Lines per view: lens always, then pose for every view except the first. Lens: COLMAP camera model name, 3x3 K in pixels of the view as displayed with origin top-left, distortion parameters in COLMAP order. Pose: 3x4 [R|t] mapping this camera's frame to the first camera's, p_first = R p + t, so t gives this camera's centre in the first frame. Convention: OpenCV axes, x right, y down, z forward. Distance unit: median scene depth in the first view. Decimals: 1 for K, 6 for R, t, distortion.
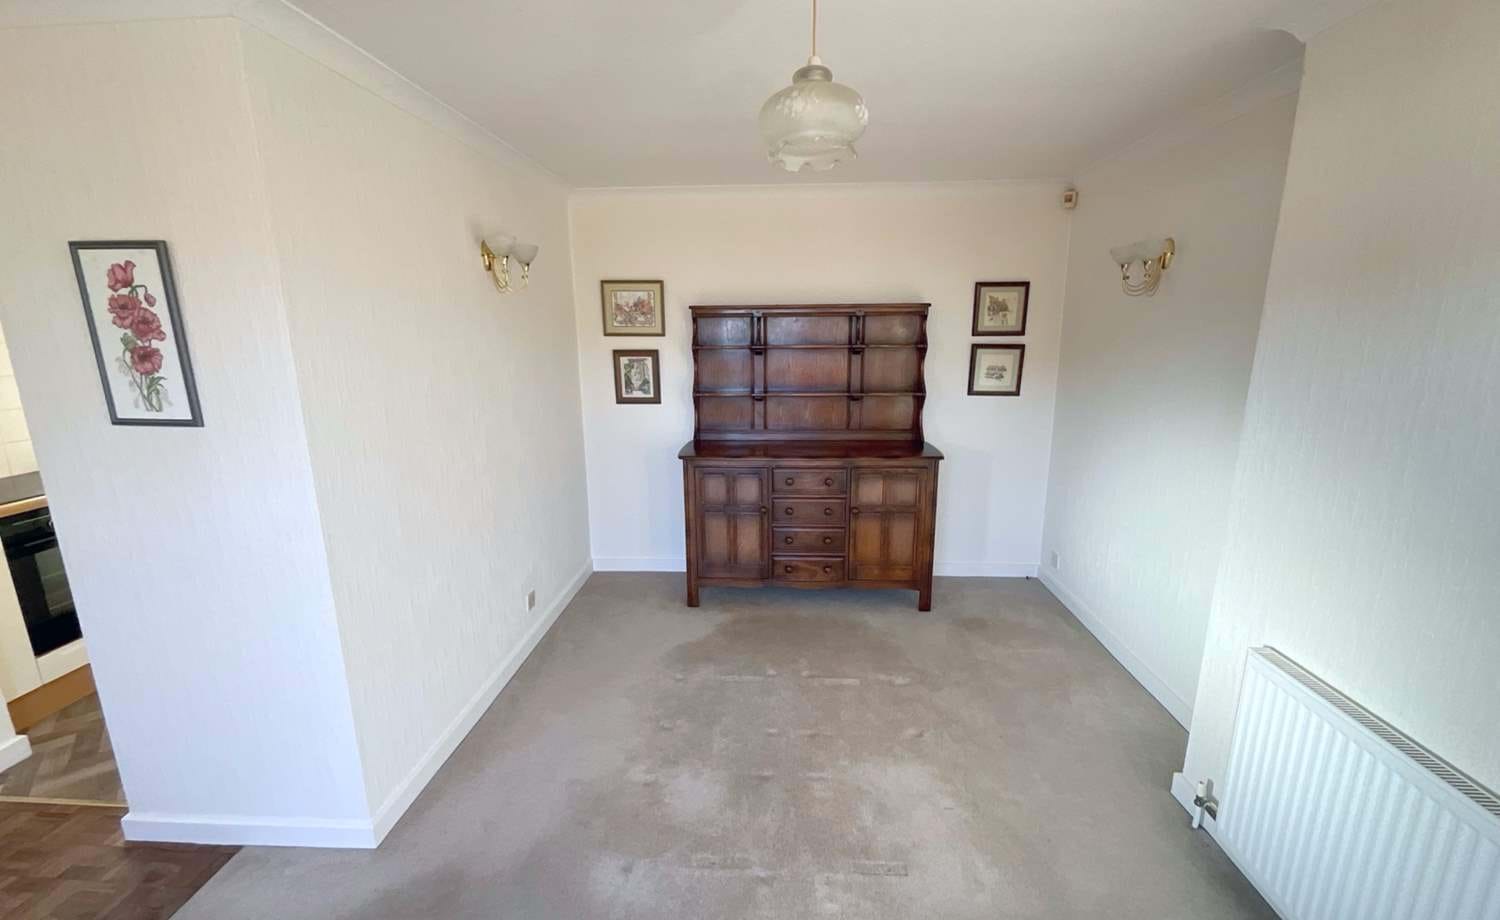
lens RADIAL K [[607.8, 0, 750.0], [0, 607.8, 460.0], [0, 0, 1]] dist [-0.001042, 0.000246]
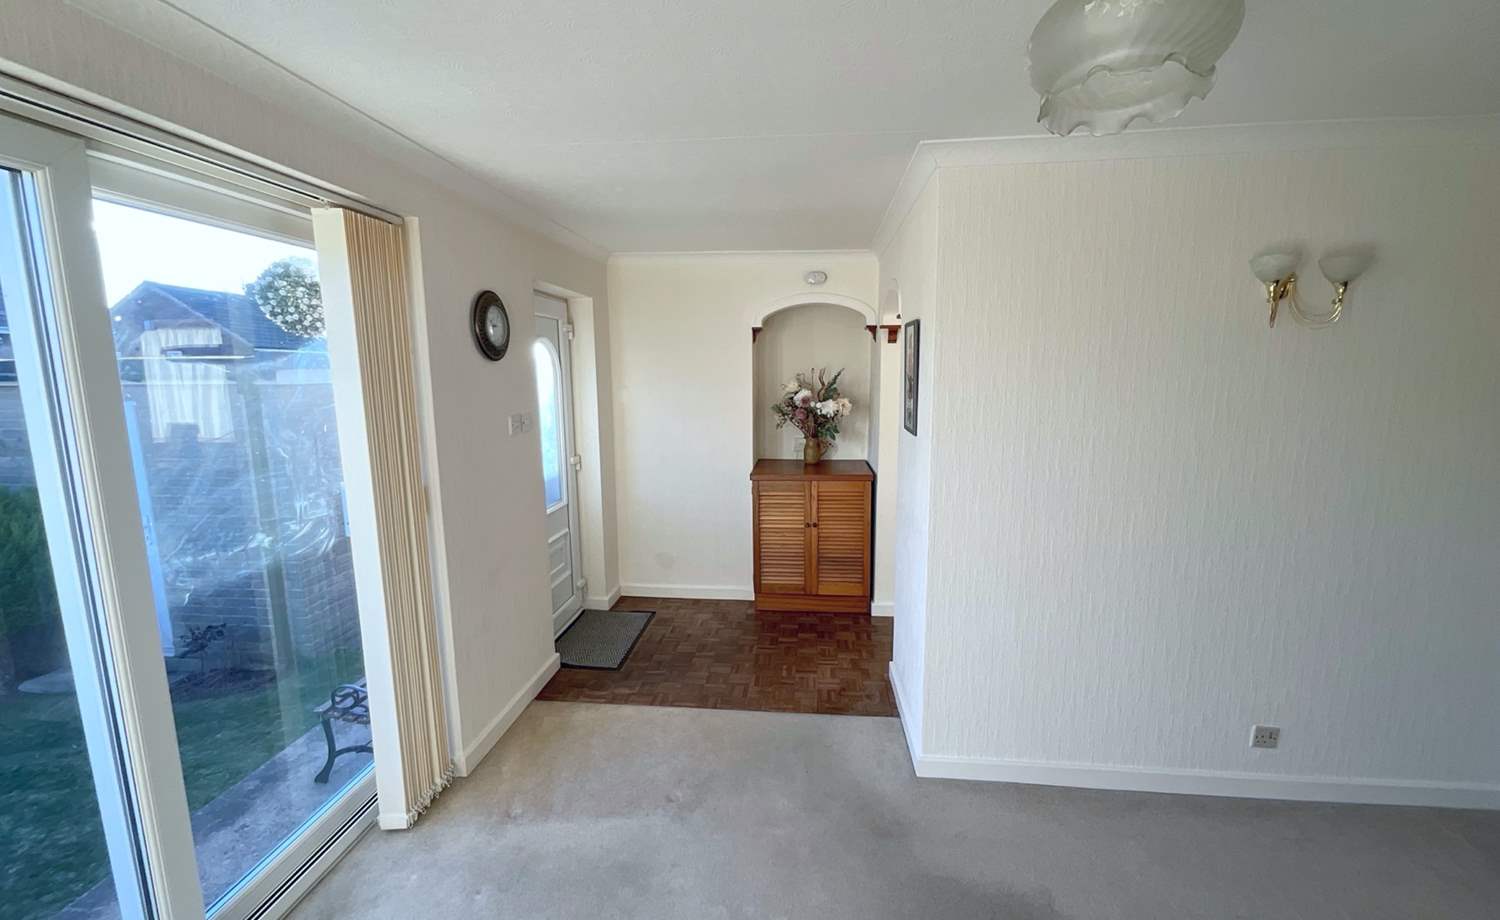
lens RADIAL K [[607.8, 0, 750.0], [0, 607.8, 460.0], [0, 0, 1]] dist [-0.001042, 0.000246]
pose [[-0.038580, 0.153527, -0.987391, 0.304832], [-0.206196, 0.965637, 0.158201, -0.072820], [0.977750, 0.209699, -0.005597, 0.289922]]
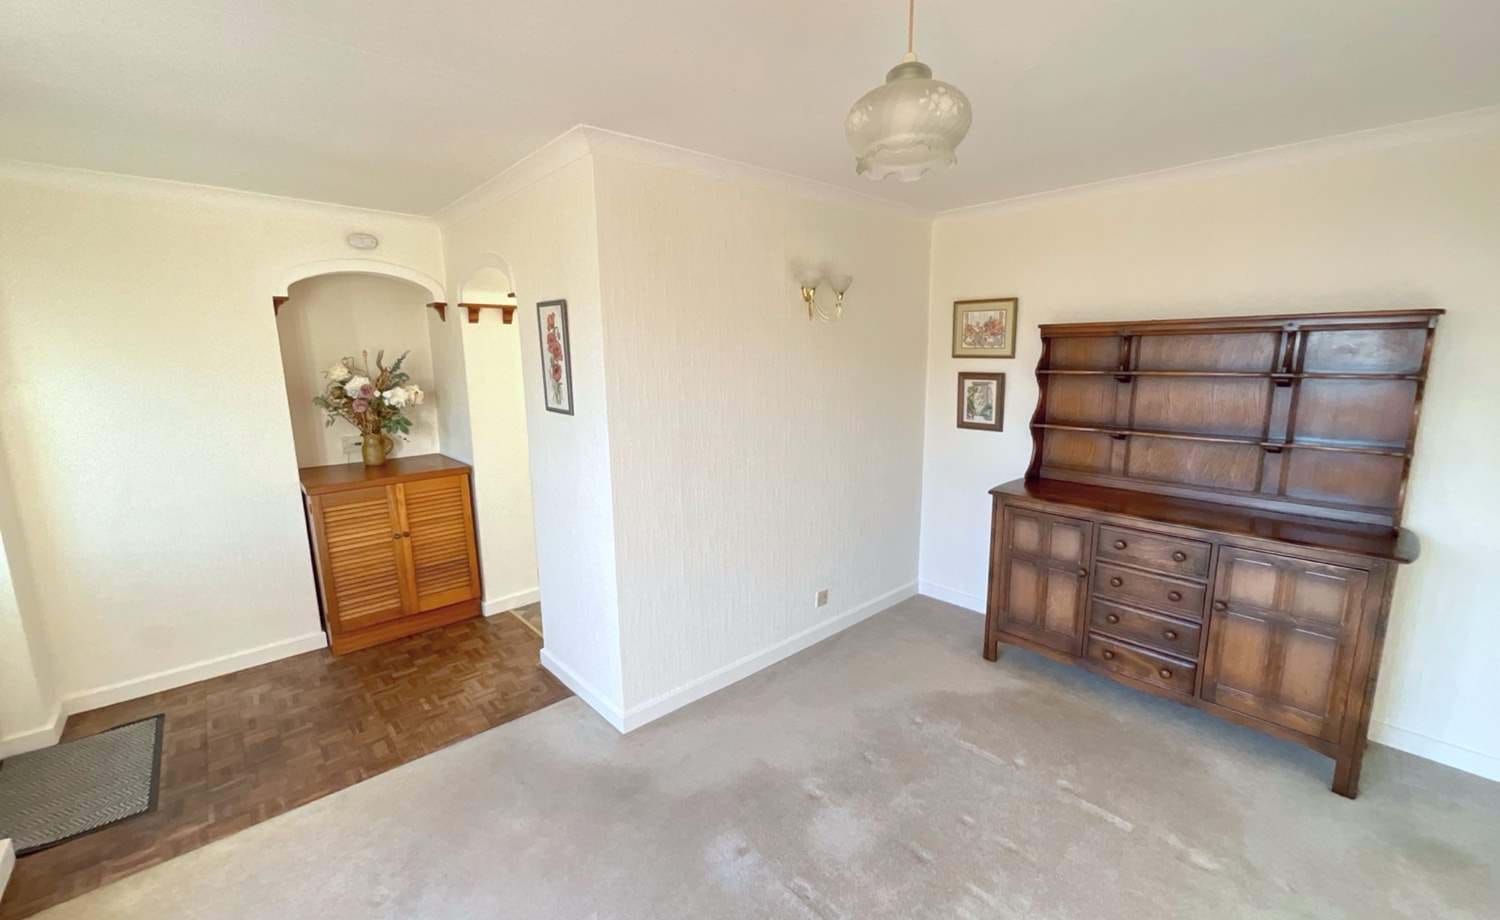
lens RADIAL K [[607.8, 0, 750.0], [0, 607.8, 460.0], [0, 0, 1]] dist [-0.001042, 0.000246]
pose [[0.709503, 0.124180, -0.693675, 0.247294], [-0.144499, 0.989072, 0.029265, -0.025309], [0.689729, 0.079471, 0.719693, 0.094105]]
